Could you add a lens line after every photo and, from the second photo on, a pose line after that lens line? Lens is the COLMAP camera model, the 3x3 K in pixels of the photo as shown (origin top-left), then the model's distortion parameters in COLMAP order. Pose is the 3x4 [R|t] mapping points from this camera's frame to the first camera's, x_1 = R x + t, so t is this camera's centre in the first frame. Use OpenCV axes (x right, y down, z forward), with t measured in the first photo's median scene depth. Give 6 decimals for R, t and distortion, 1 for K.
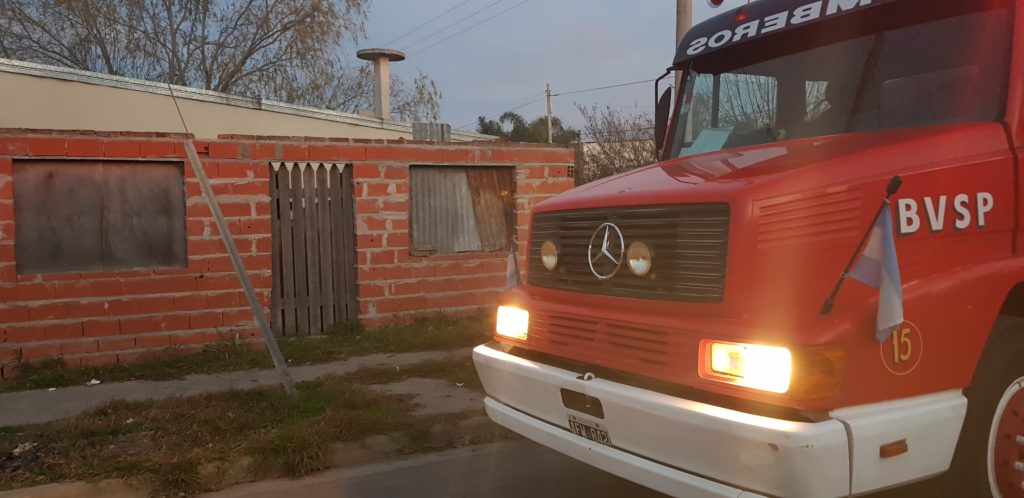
lens RADIAL K [[783.5, 0, 512.1], [0, 783.5, 254.7], [0, 0, 1]] dist [0.111228, -0.223383]
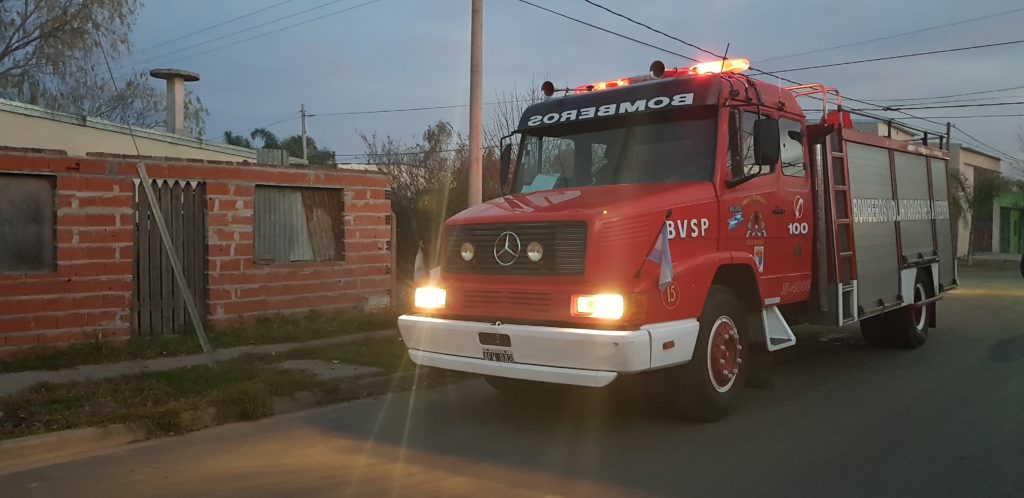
lens RADIAL K [[783.5, 0, 512.1], [0, 783.5, 254.7], [0, 0, 1]] dist [0.111228, -0.223383]
pose [[0.945075, 0.007995, 0.326756, -0.174261], [0.000842, 0.999638, -0.026892, 0.022320], [-0.326853, 0.025690, 0.944726, -0.242137]]
